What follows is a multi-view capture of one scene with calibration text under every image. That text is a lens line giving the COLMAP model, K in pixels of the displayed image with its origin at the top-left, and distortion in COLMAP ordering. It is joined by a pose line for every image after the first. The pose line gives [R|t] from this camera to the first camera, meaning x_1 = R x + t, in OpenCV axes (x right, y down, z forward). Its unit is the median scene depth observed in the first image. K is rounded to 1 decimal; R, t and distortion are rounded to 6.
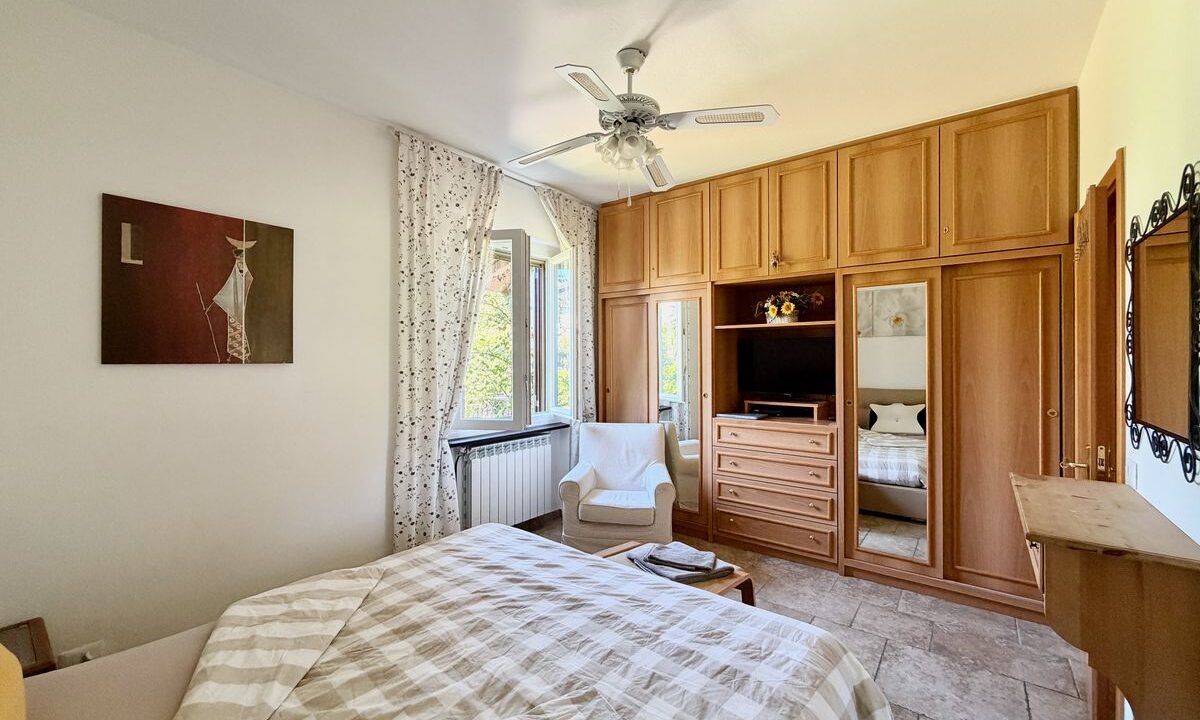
lens RADIAL K [[499.0, 0, 594.5], [0, 499.0, 359.9], [0, 0, 1]] dist [-0.004015, -0.000141]
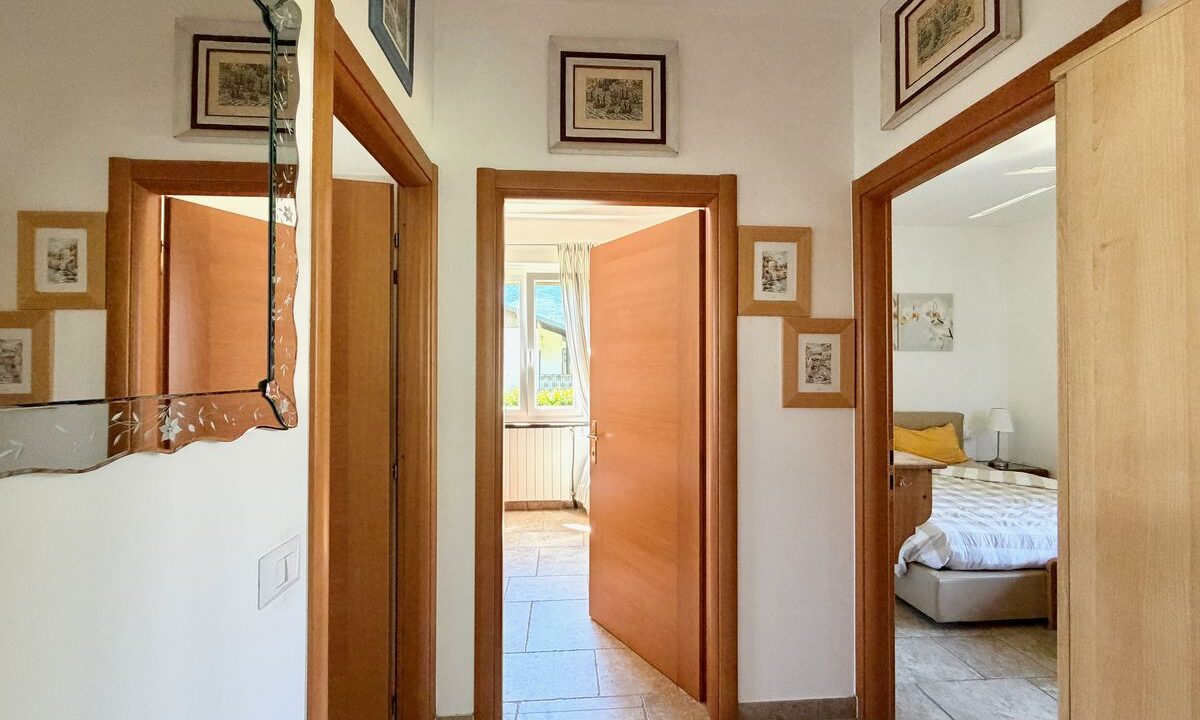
lens RADIAL K [[481.0, 0, 600.0], [0, 481.0, 360.0], [0, 0, 1]] dist [0.000092, 0.000025]
pose [[-0.759505, -0.005623, -0.650477, 1.735157], [0.001953, 0.999938, -0.010924, -0.002561], [0.650498, -0.009568, -0.759448, 1.098361]]
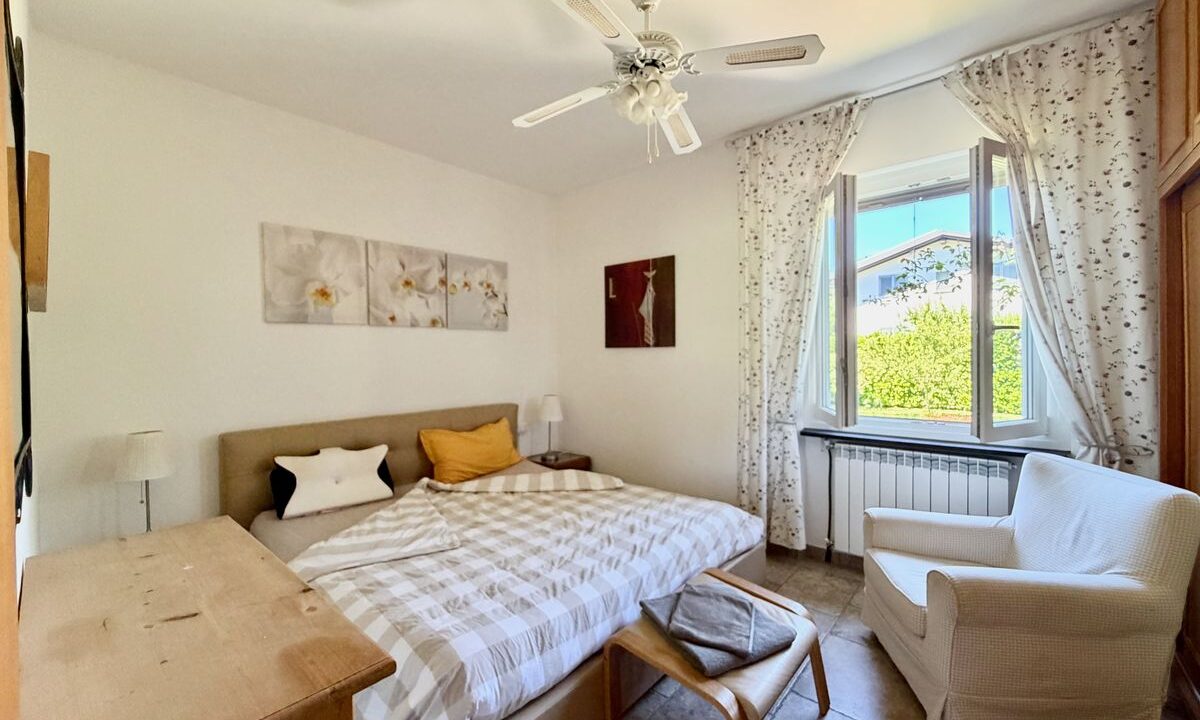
lens RADIAL K [[499.0, 0, 594.5], [0, 499.0, 359.9], [0, 0, 1]] dist [-0.004015, -0.000141]
pose [[-0.085477, 0.019104, -0.996157, 0.963616], [0.011340, 0.999770, 0.018200, 0.017478], [0.996276, -0.009741, -0.085674, 0.975376]]
